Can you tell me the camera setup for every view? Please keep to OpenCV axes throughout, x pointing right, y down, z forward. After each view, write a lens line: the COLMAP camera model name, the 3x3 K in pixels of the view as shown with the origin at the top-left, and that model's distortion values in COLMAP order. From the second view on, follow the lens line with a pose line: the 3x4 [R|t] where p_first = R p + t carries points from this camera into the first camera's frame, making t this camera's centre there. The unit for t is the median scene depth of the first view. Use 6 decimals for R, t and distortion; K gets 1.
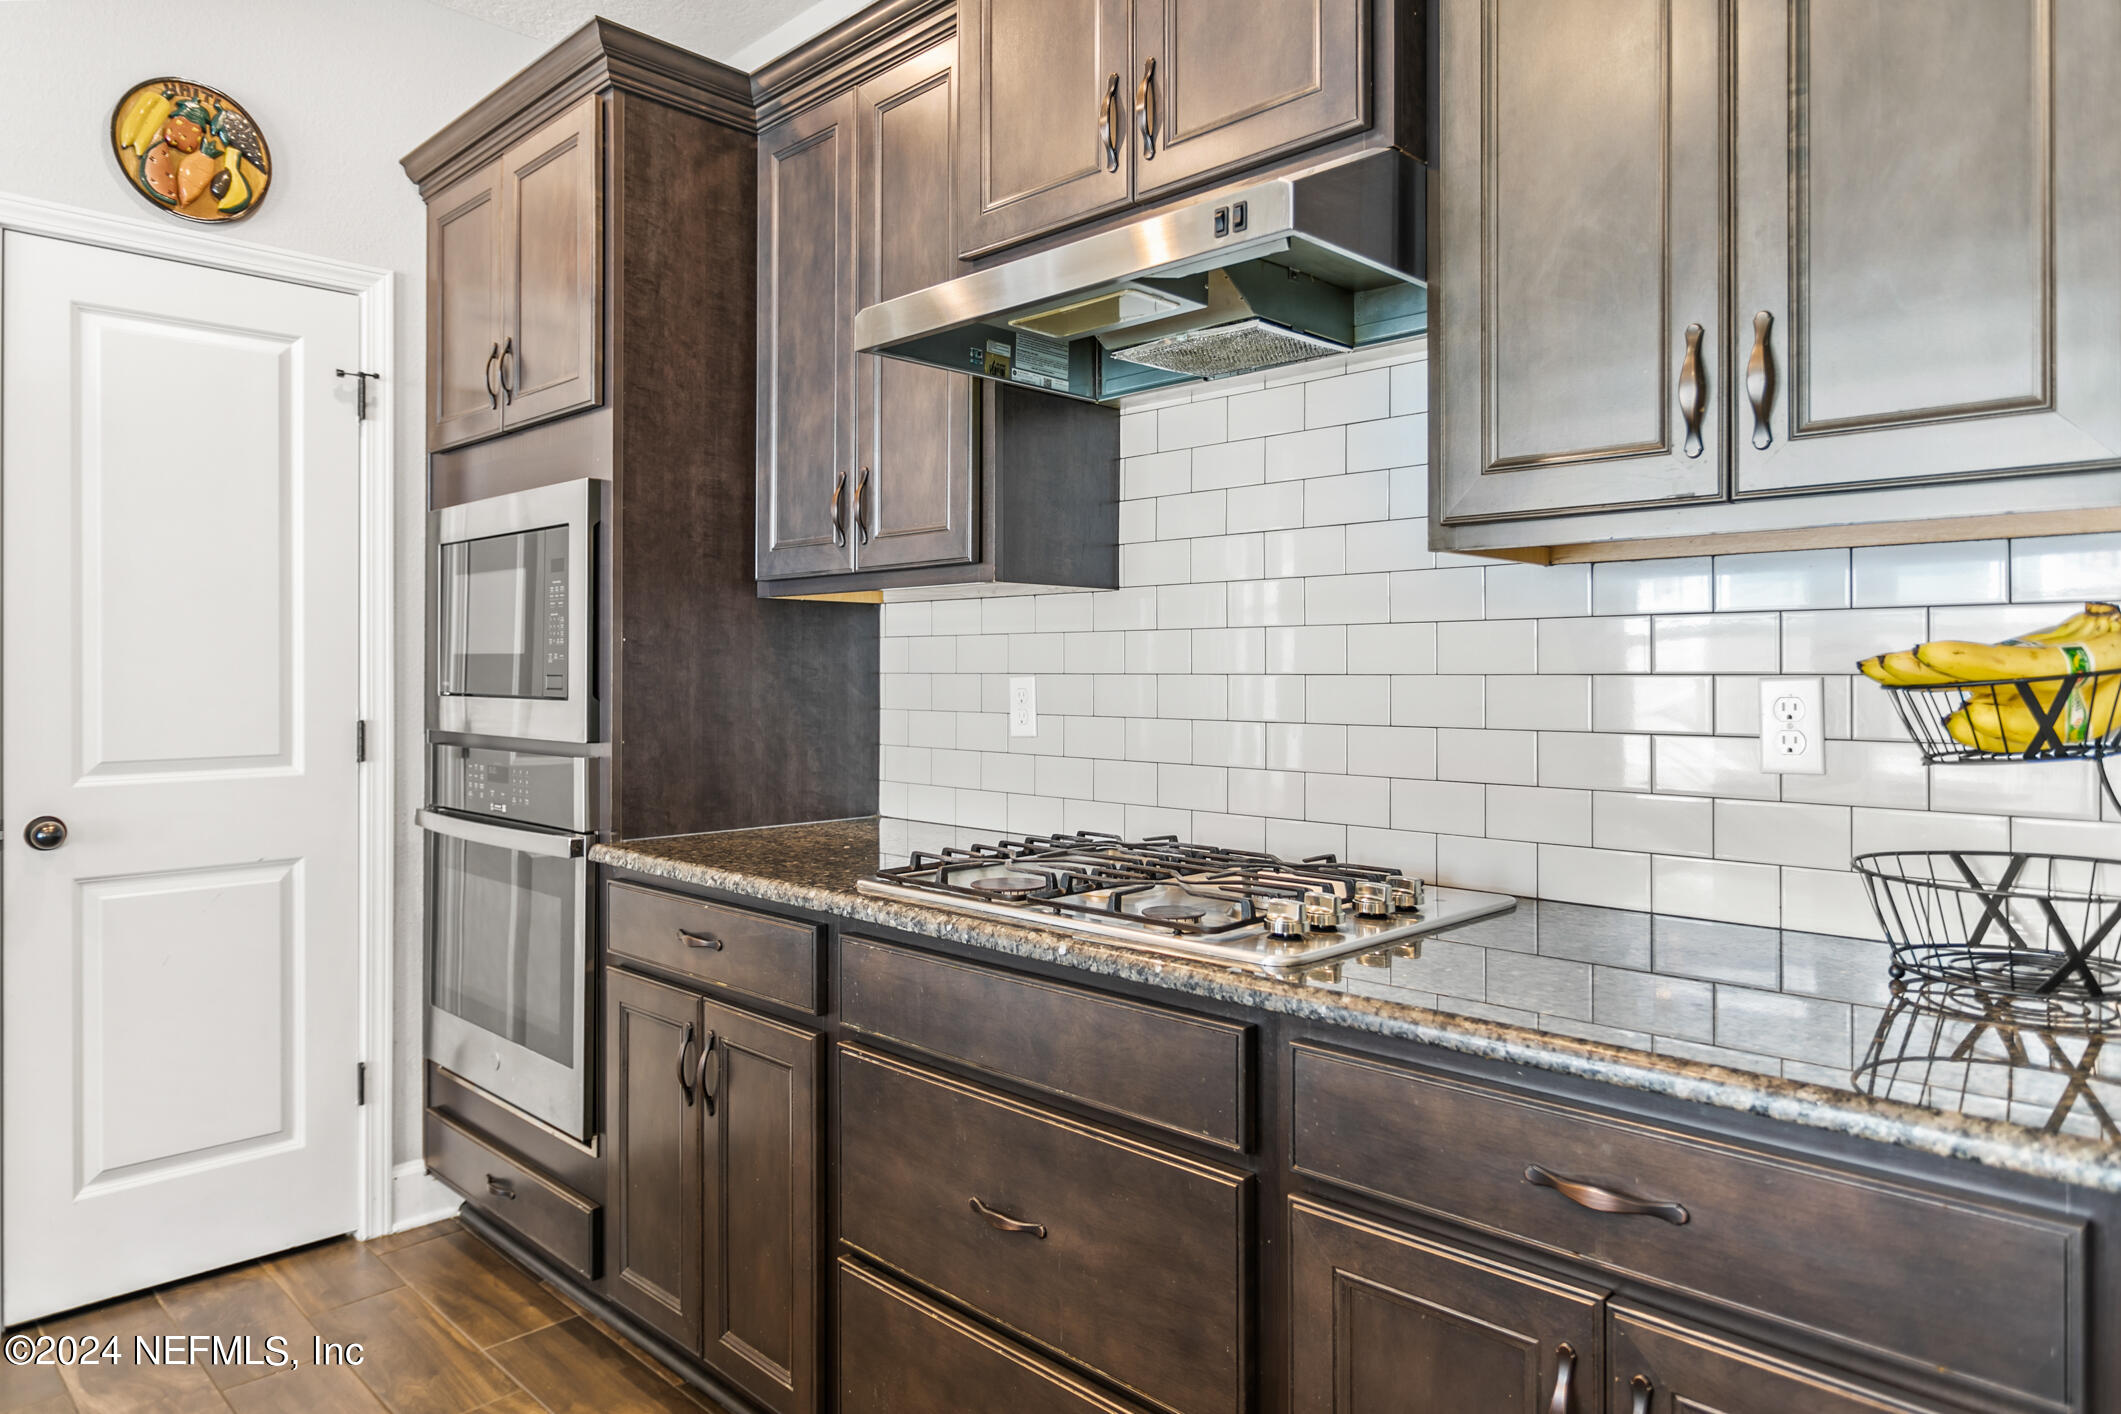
lens RADIAL K [[1314.0, 0, 1044.9], [0, 1314.0, 673.1], [0, 0, 1]] dist [-0.005339, 0.003427]
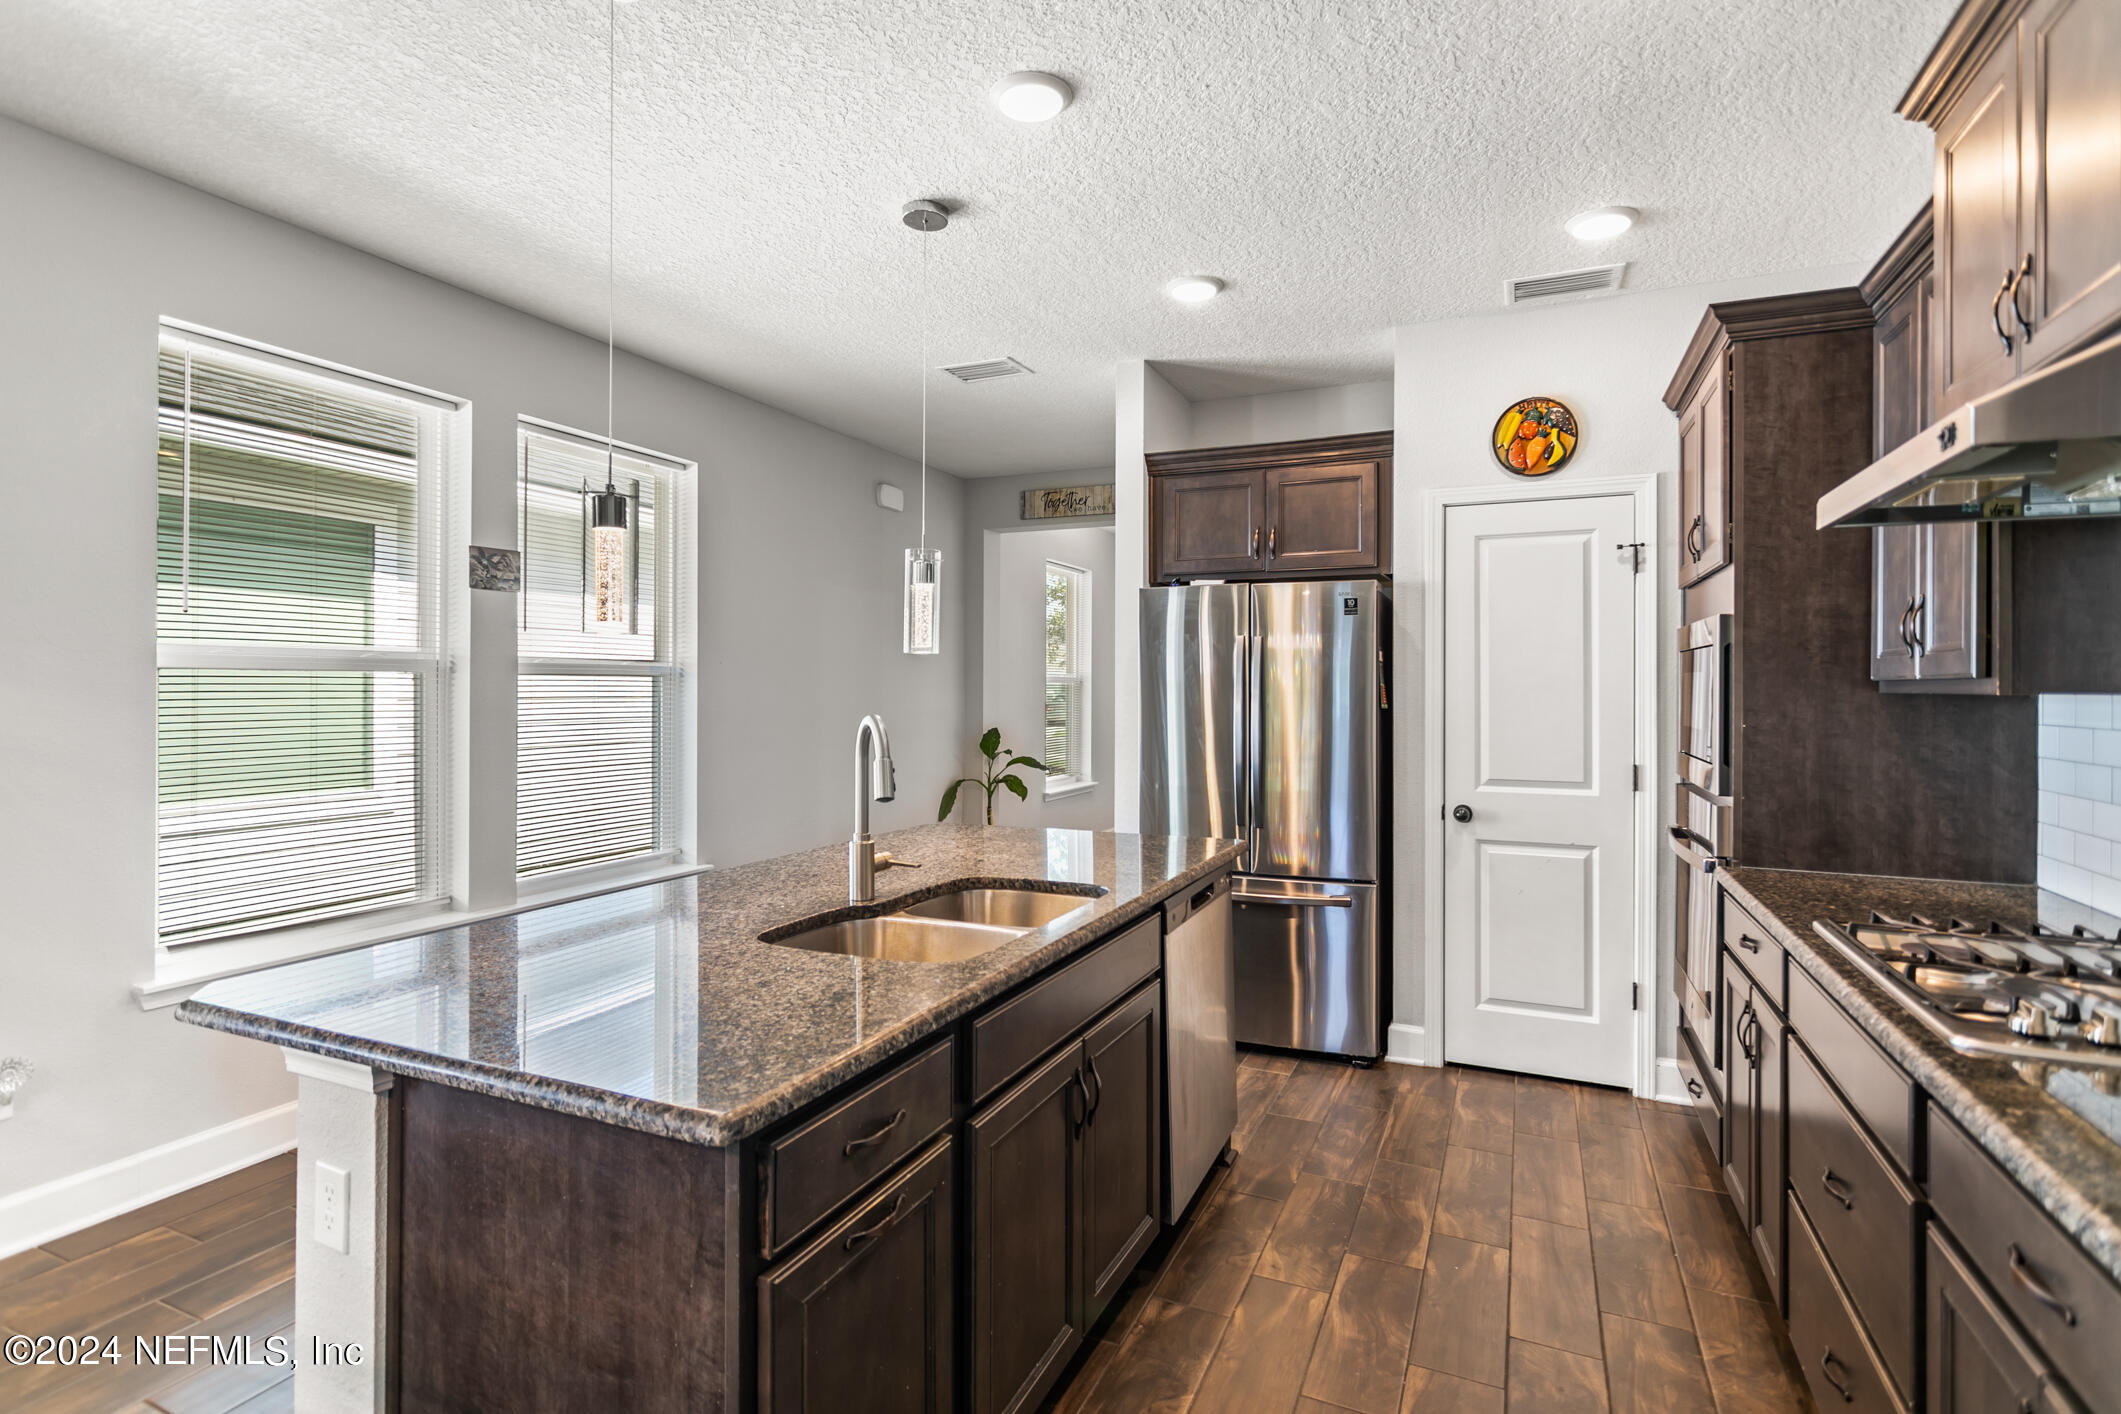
lens RADIAL K [[1021.1, 0, 1068.4], [0, 1021.1, 691.8], [0, 0, 1]] dist [0.000294, 0.001844]
pose [[0.345992, 0.006143, -0.938217, 0.437298], [-0.003172, 0.999981, 0.005377, -0.062299], [0.938232, 0.001116, 0.346005, -0.065391]]
